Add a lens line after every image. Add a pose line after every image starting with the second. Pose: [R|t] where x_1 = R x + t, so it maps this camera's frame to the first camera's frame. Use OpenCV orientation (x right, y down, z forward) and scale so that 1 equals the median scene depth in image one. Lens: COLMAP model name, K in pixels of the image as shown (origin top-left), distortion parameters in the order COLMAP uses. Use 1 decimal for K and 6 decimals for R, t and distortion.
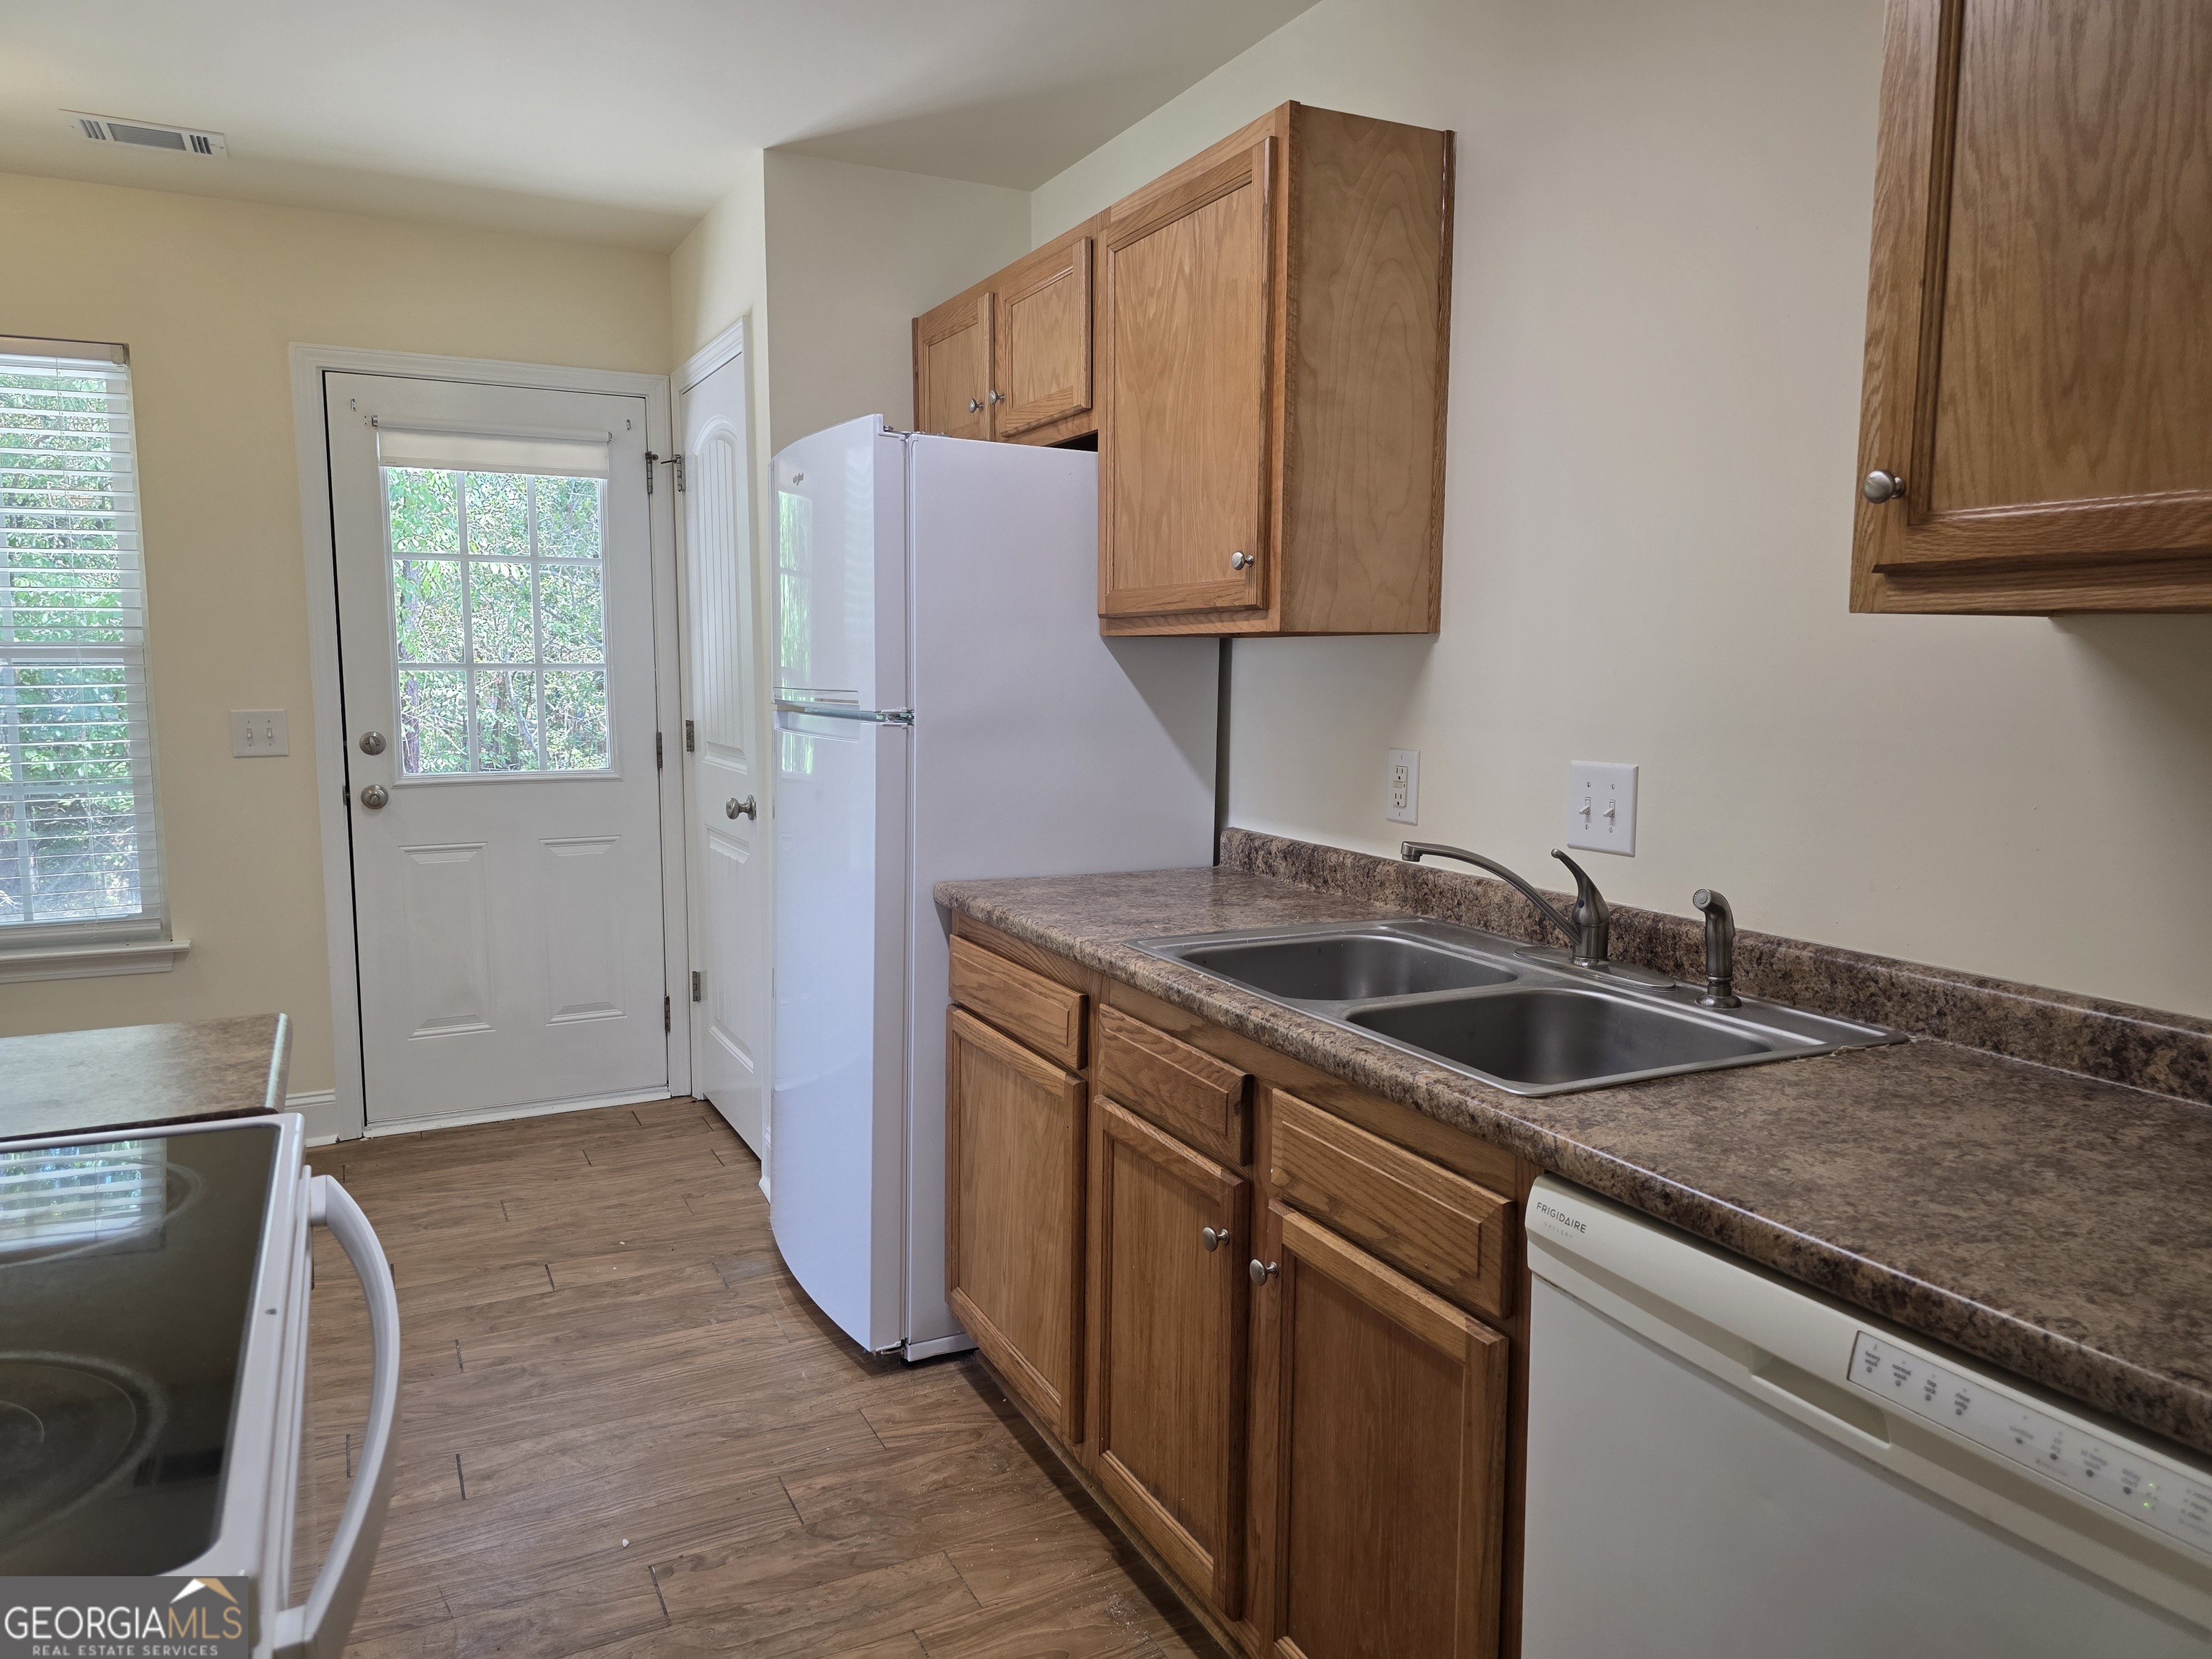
lens RADIAL K [[1485.9, 0, 1105.3], [0, 1485.9, 822.6], [0, 0, 1]] dist [0.057834, -0.054116]
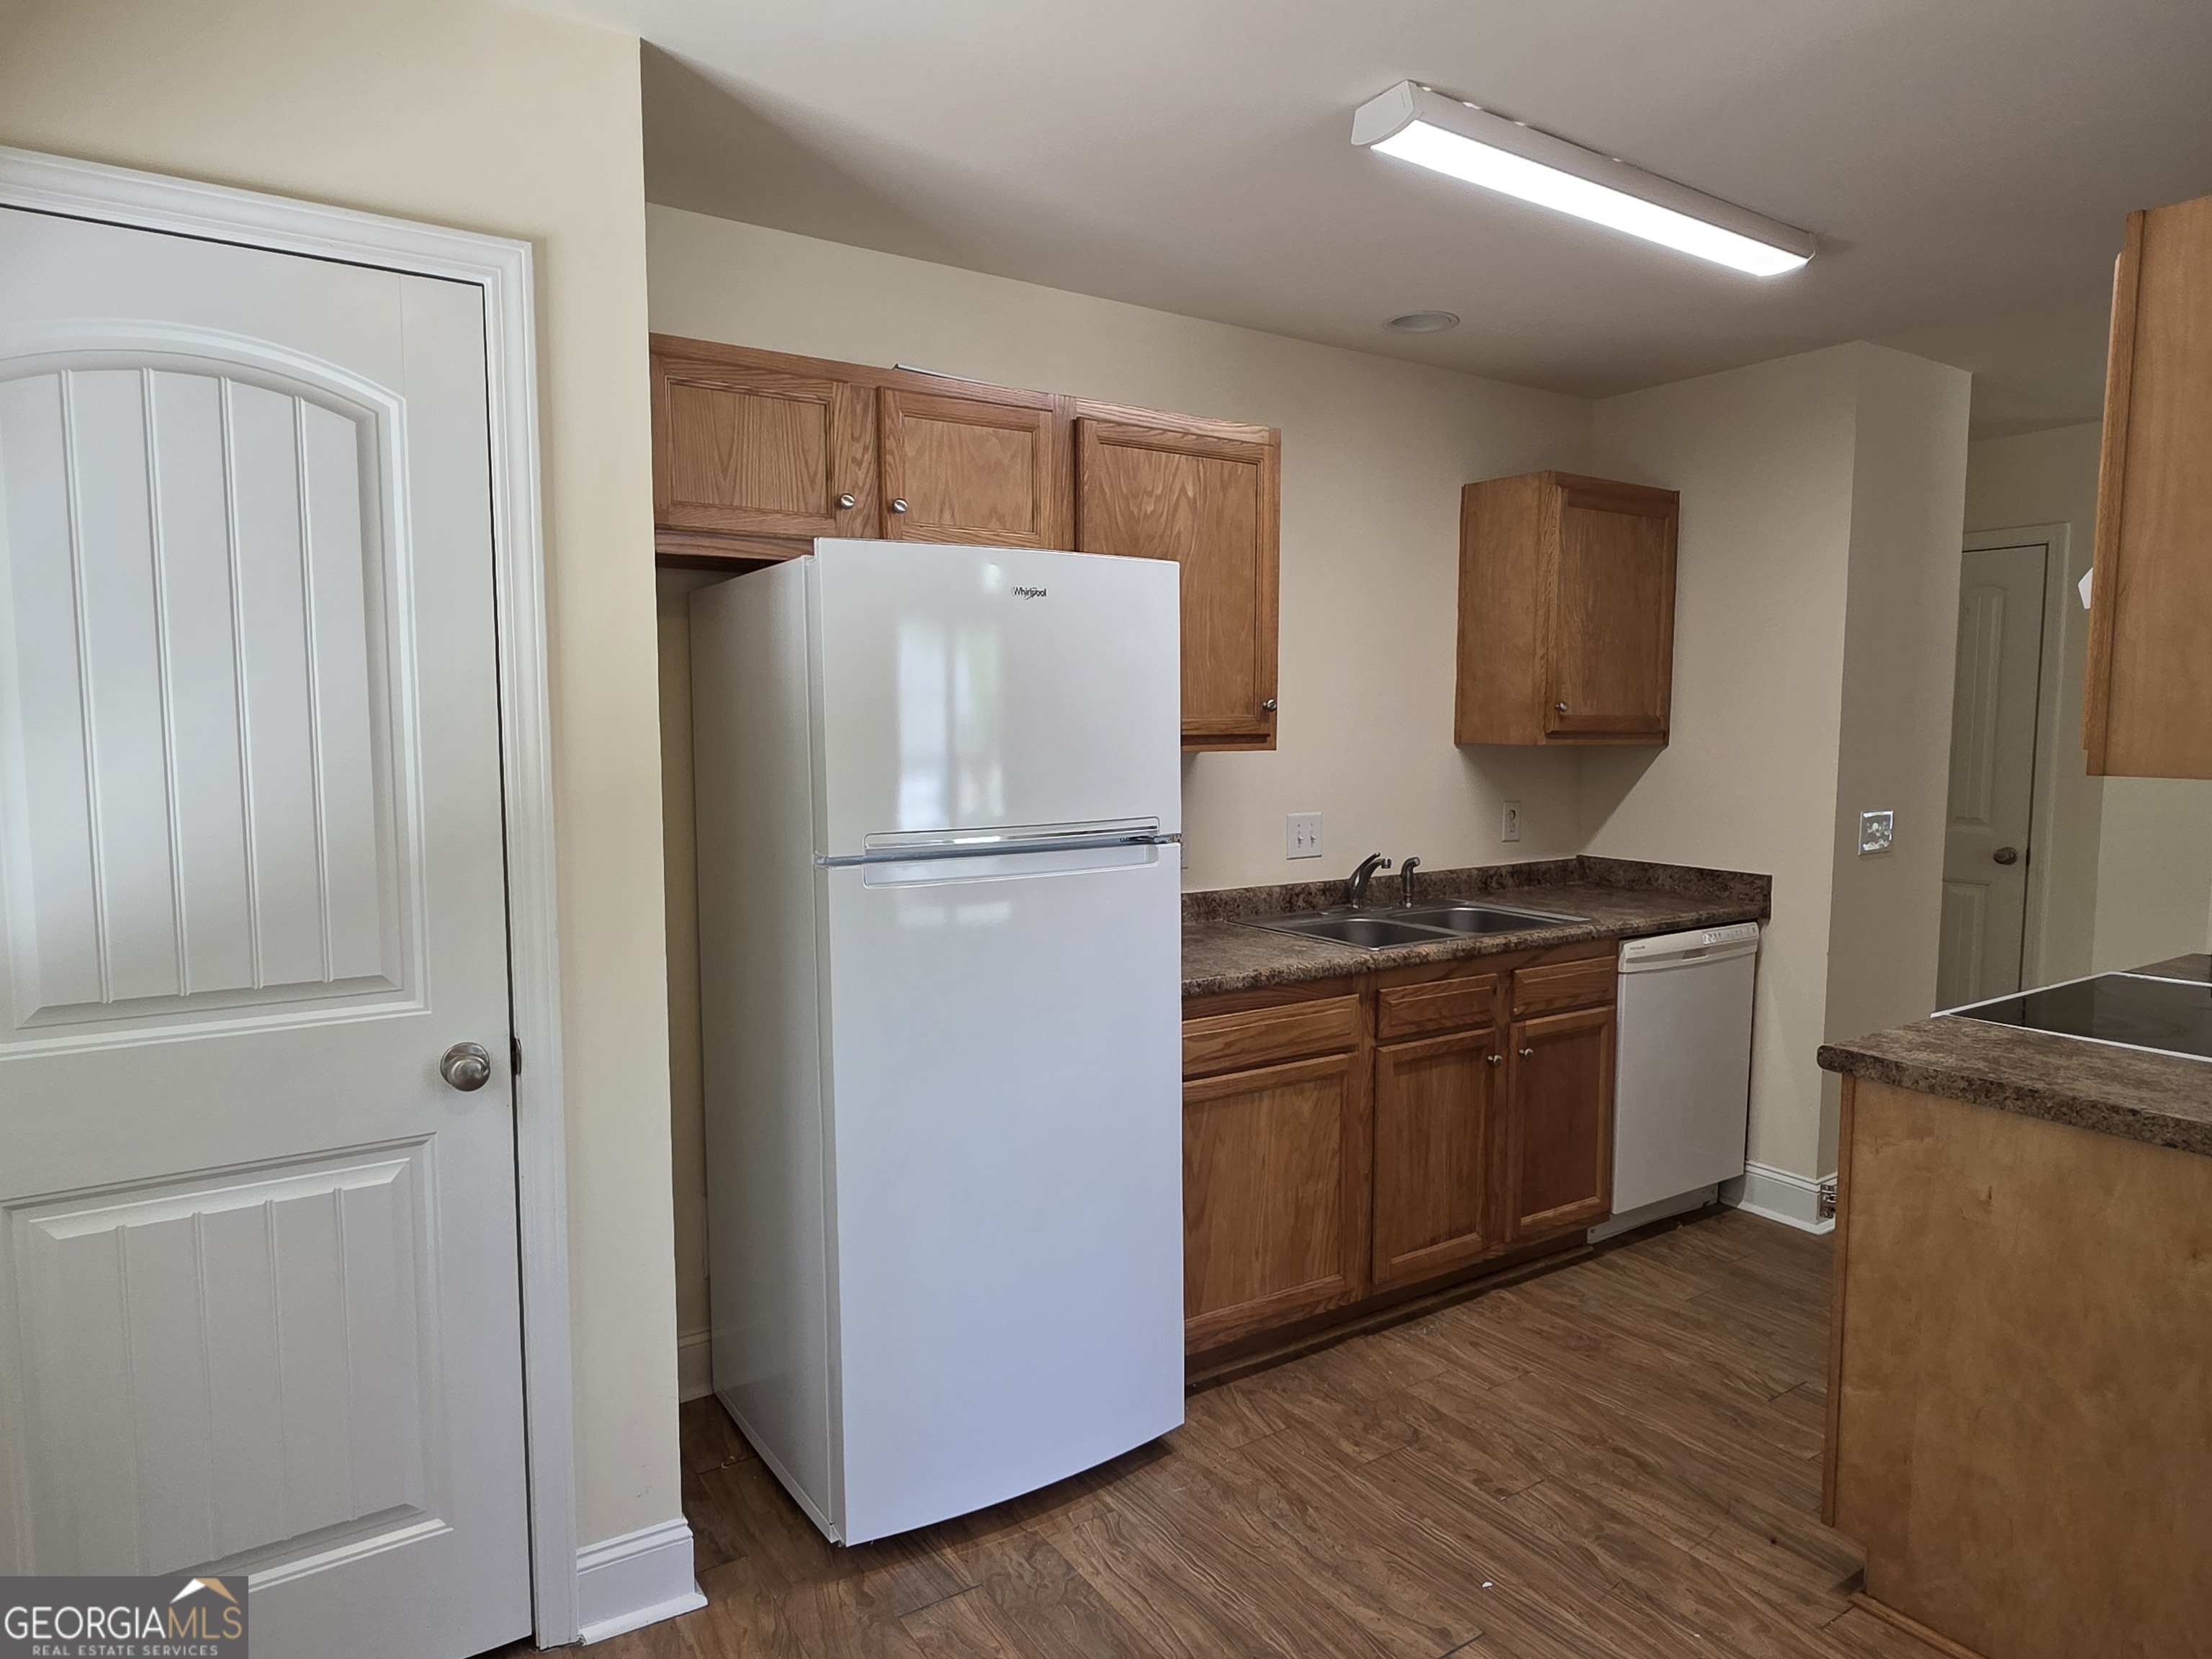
lens RADIAL K [[1331.0, 0, 1108.0], [0, 1331.0, 828.9], [0, 0, 1]] dist [-0.005635, 0.005621]
pose [[-0.112550, -0.093053, 0.989279, -1.123432], [0.104637, 0.988960, 0.104927, -0.187846], [-0.988121, 0.115325, -0.101570, 1.167057]]
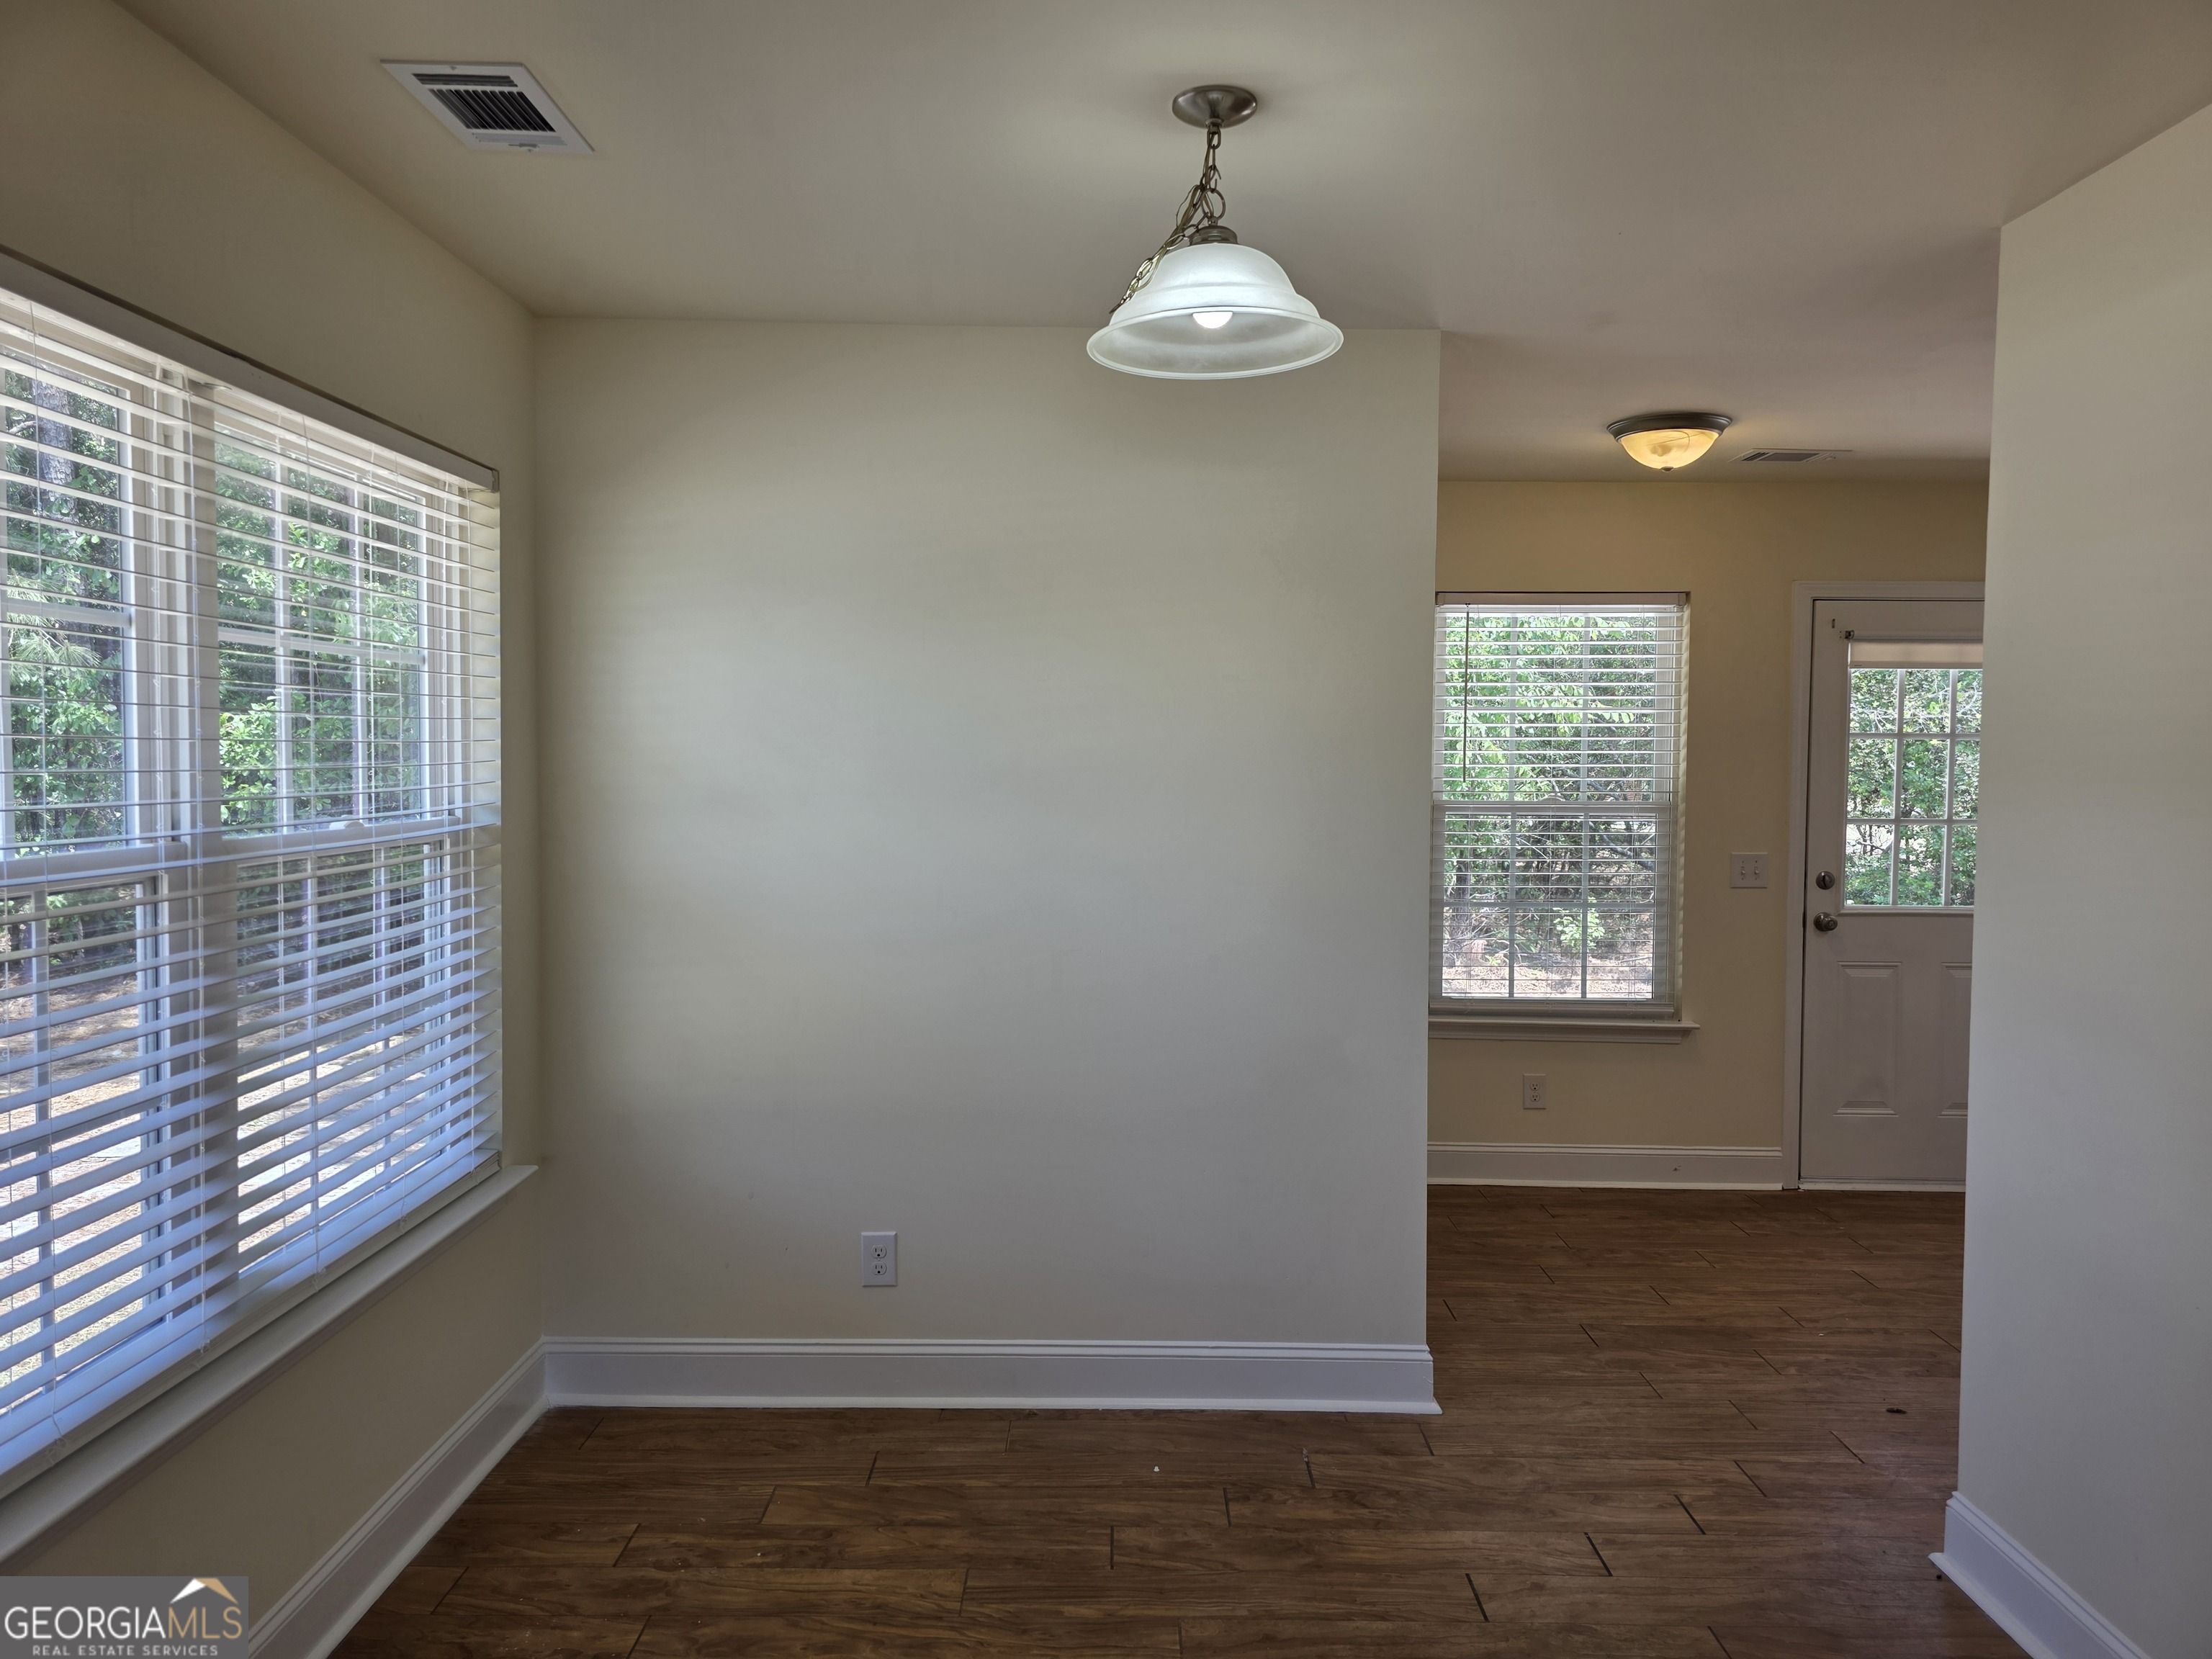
lens RADIAL K [[1485.9, 0, 1111.8], [0, 1485.9, 815.1], [0, 0, 1]] dist [0.057834, -0.054116]
pose [[0.891054, 0.024264, -0.453248, -0.706410], [-0.057005, 0.996646, -0.058713, 0.003122], [0.450303, 0.078154, 0.889449, -0.667165]]
